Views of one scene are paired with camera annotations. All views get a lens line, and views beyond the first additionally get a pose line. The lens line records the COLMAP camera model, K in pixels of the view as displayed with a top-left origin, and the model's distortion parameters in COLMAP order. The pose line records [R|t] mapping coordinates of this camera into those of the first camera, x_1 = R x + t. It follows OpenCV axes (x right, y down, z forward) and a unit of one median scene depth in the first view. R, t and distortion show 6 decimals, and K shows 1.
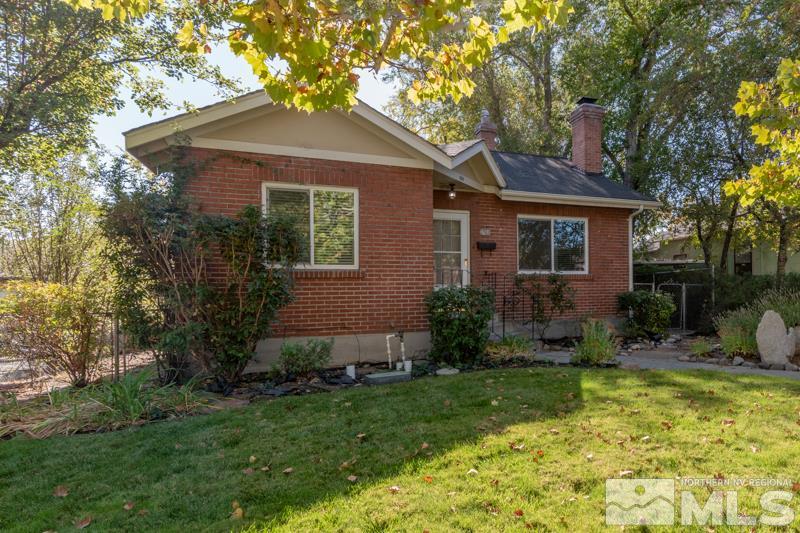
lens RADIAL K [[367.4, 0, 484.9], [0, 367.4, 269.0], [0, 0, 1]] dist [0.002758, 0.000410]
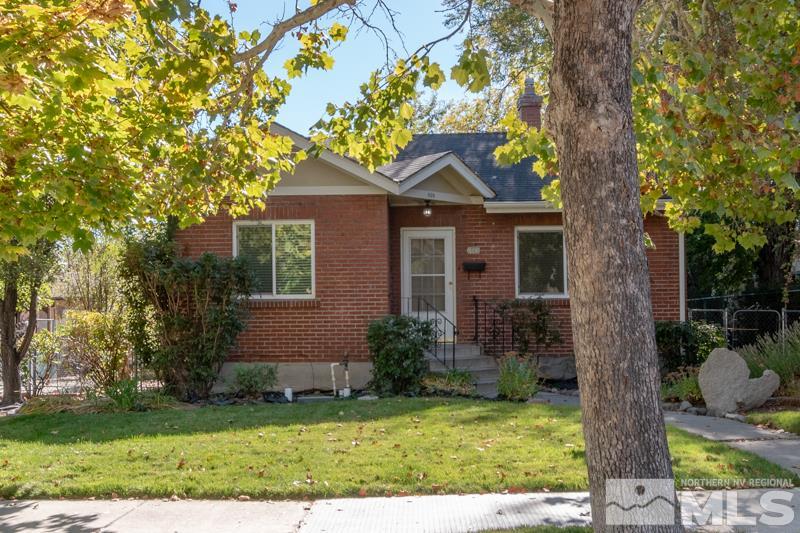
lens RADIAL K [[562.9, 0, 440.0], [0, 562.9, 266.2], [0, 0, 1]] dist [-0.000378, -0.000592]
pose [[0.944133, -0.023126, -0.328752, 0.515655], [0.015760, 0.999562, -0.025053, -0.045934], [0.329187, 0.018472, 0.944084, -0.377870]]
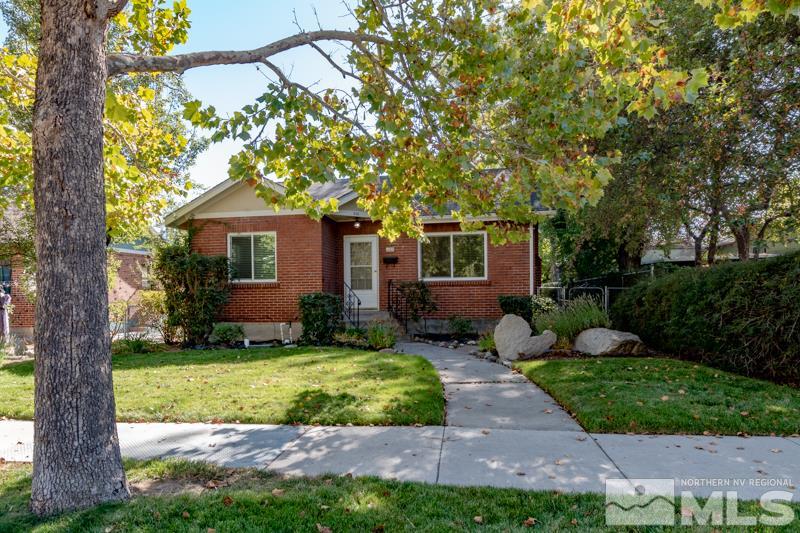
lens RADIAL K [[348.8, 0, 402.1], [0, 348.8, 268.5], [0, 0, 1]] dist [0.000530, -0.000273]
pose [[0.903594, -0.028214, -0.427459, 0.818429], [0.027228, 0.999594, -0.008422, -0.030676], [0.427523, -0.004028, 0.903995, -0.143823]]
